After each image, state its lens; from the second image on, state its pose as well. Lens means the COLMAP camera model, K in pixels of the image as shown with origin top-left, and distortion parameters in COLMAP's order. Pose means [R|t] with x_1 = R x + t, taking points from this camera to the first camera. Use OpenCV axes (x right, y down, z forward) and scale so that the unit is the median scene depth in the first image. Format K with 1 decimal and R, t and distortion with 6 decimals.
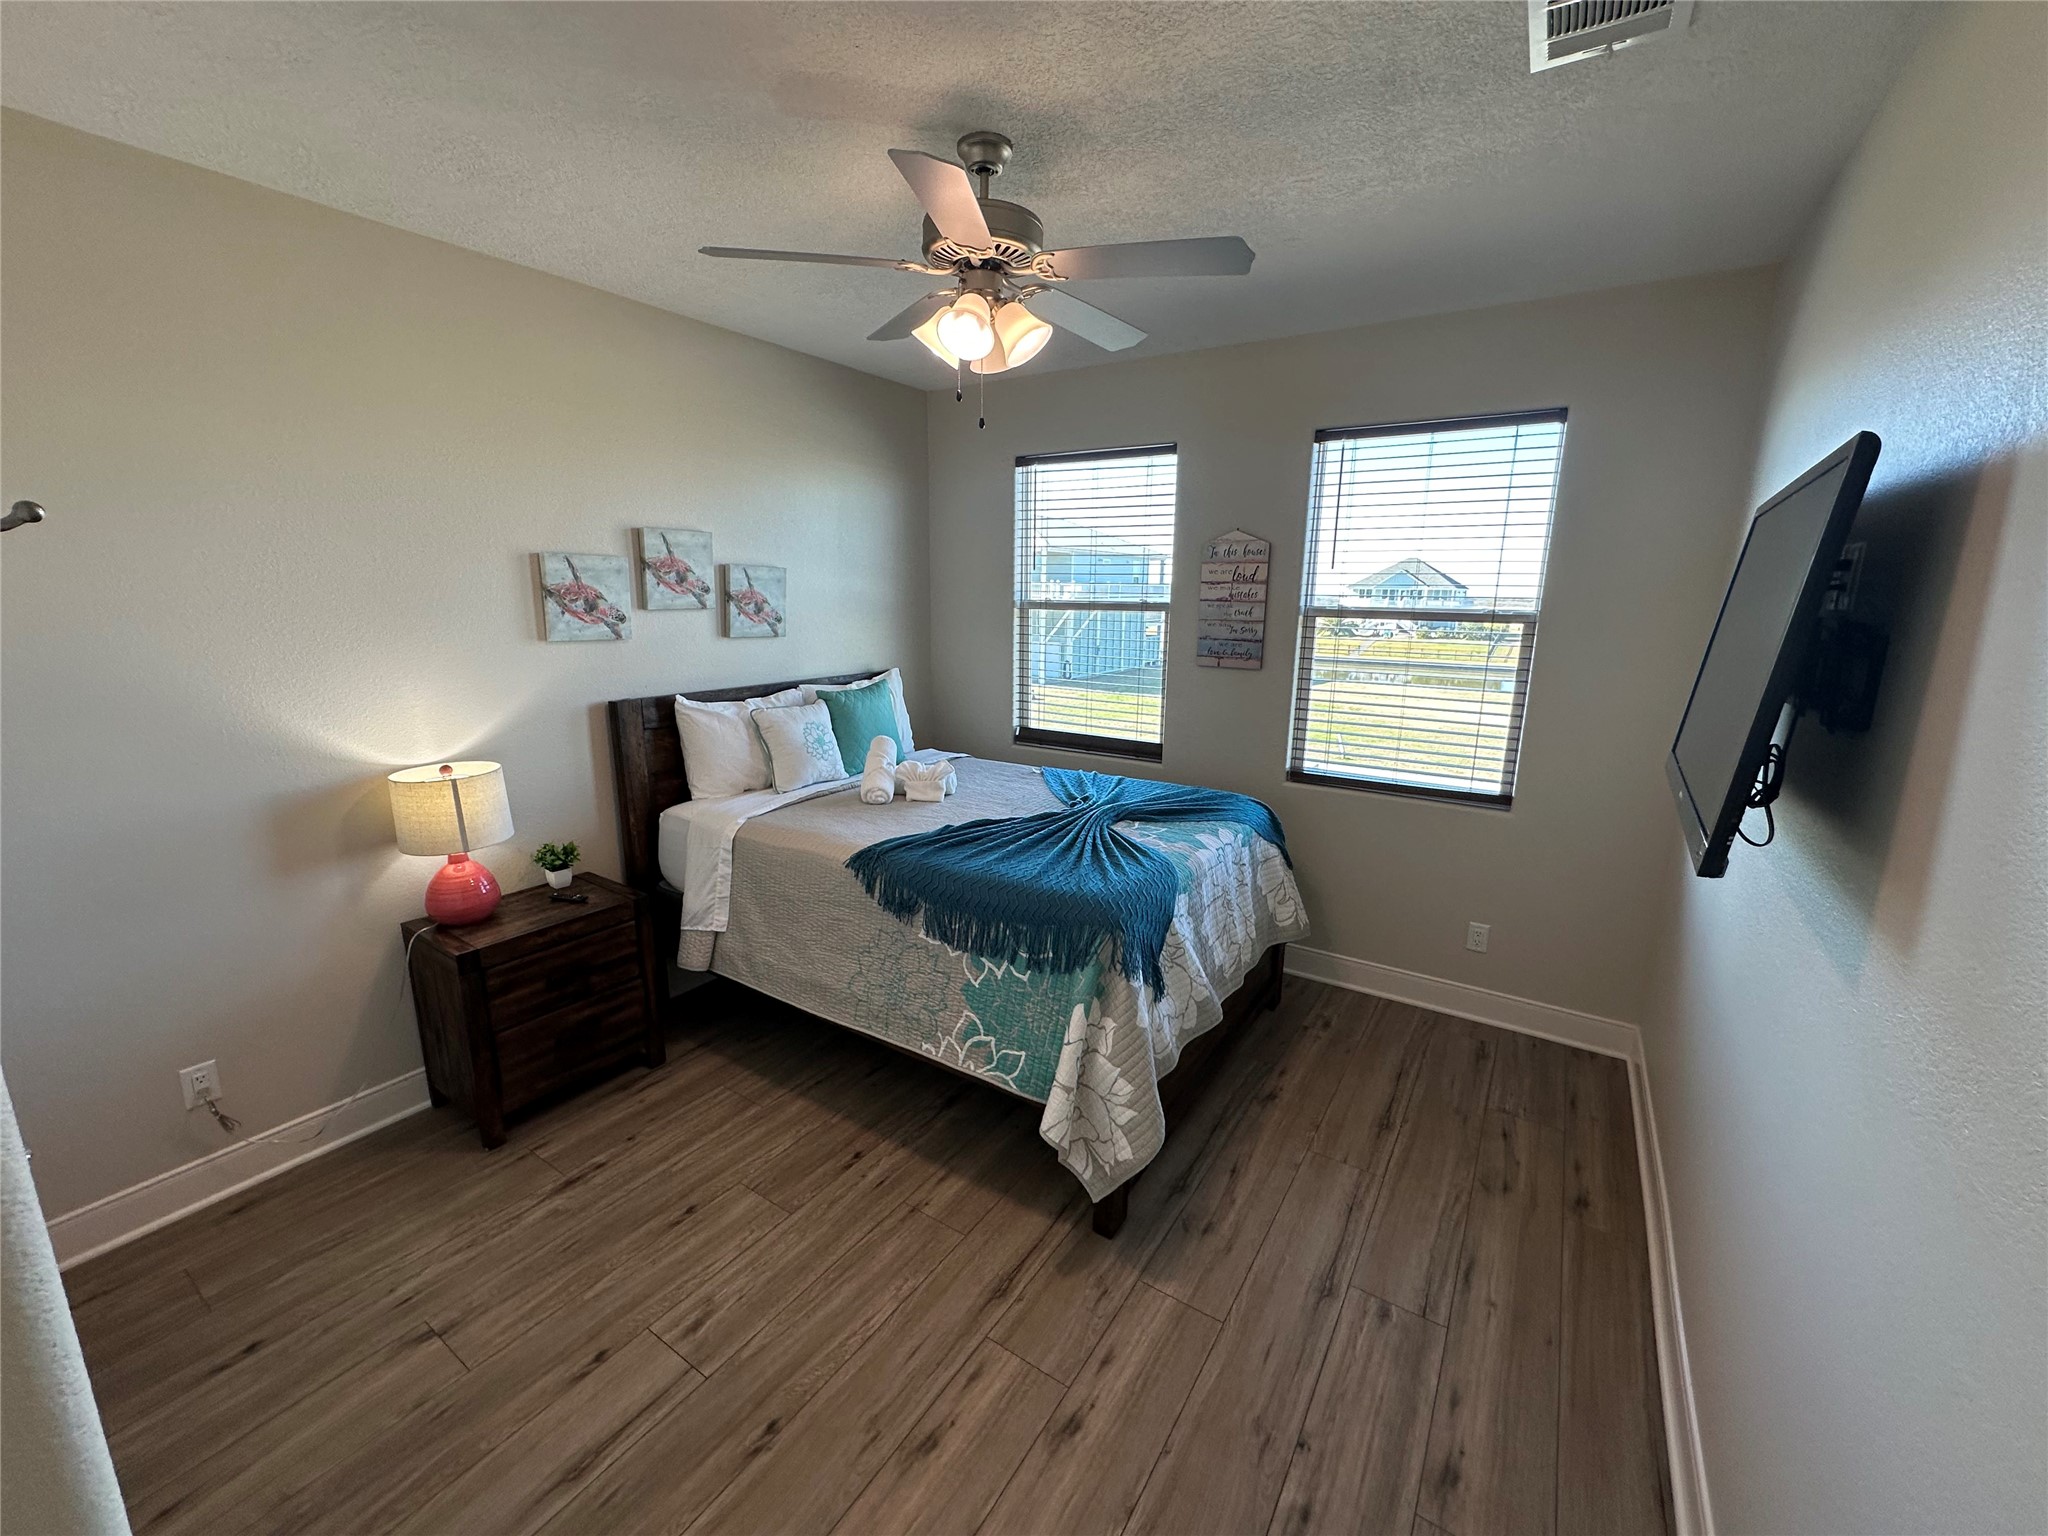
lens RADIAL K [[814.3, 0, 1024.9], [0, 814.3, 767.1], [0, 0, 1]] dist [-0.003846, 0.000727]
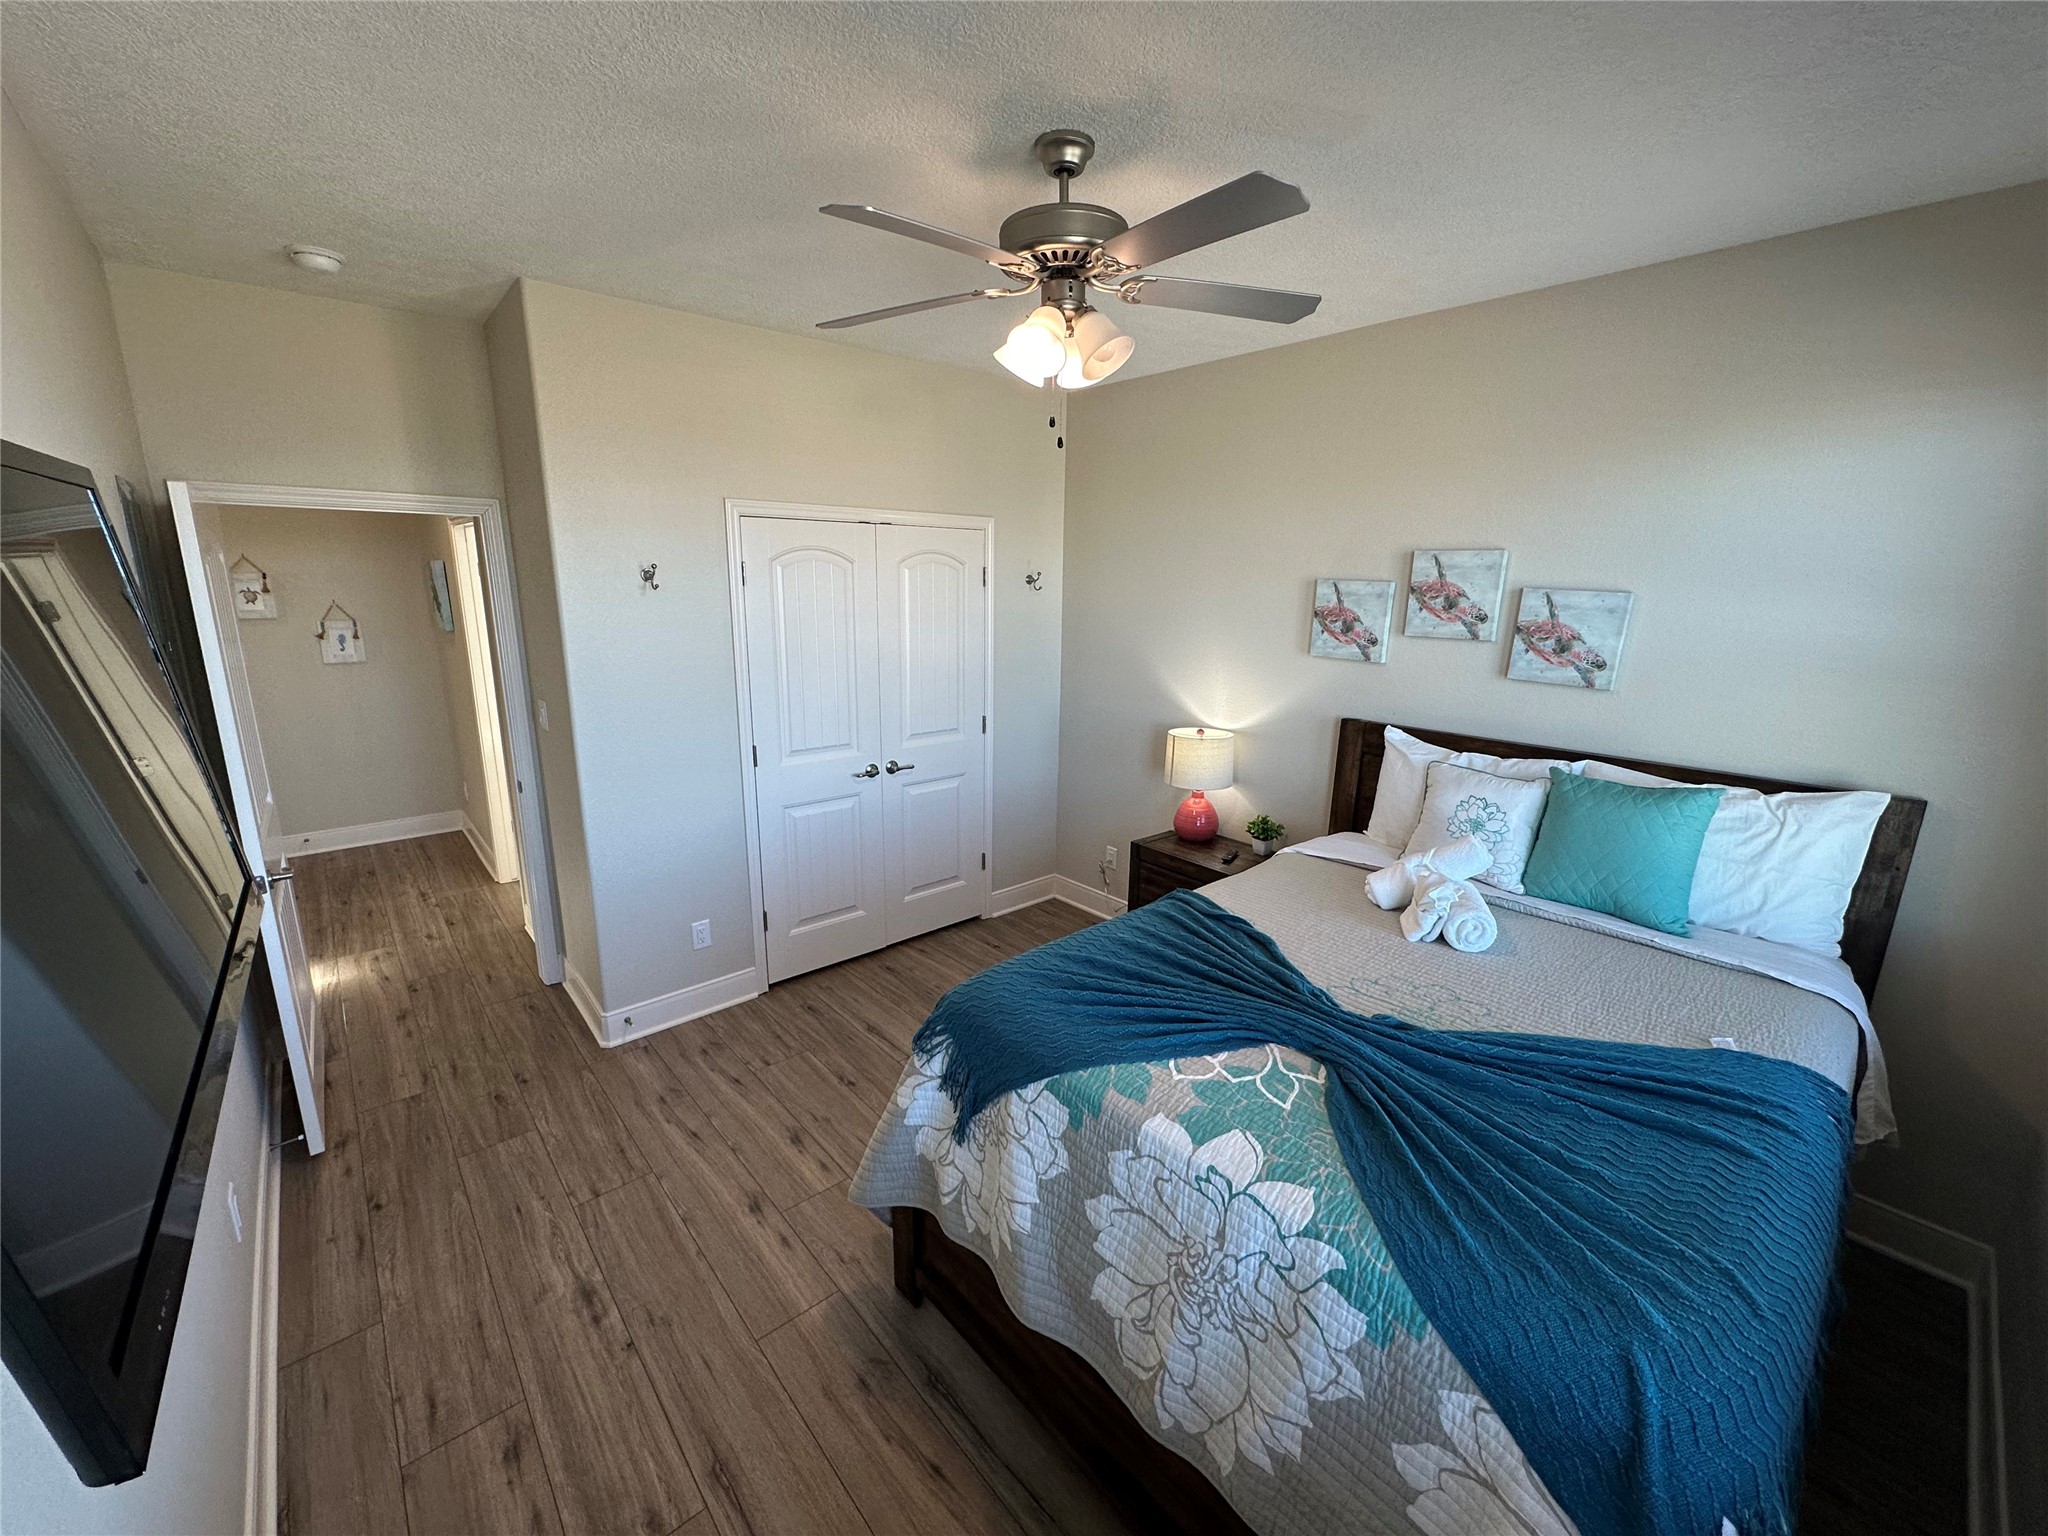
lens RADIAL K [[818.7, 0, 1022.8], [0, 818.7, 770.3], [0, 0, 1]] dist [-0.003034, 0.000255]
pose [[-0.264257, 0.206749, -0.942031, 0.656591], [-0.227080, 0.935955, 0.269115, -0.221044], [0.937338, 0.285032, -0.200384, 0.892458]]
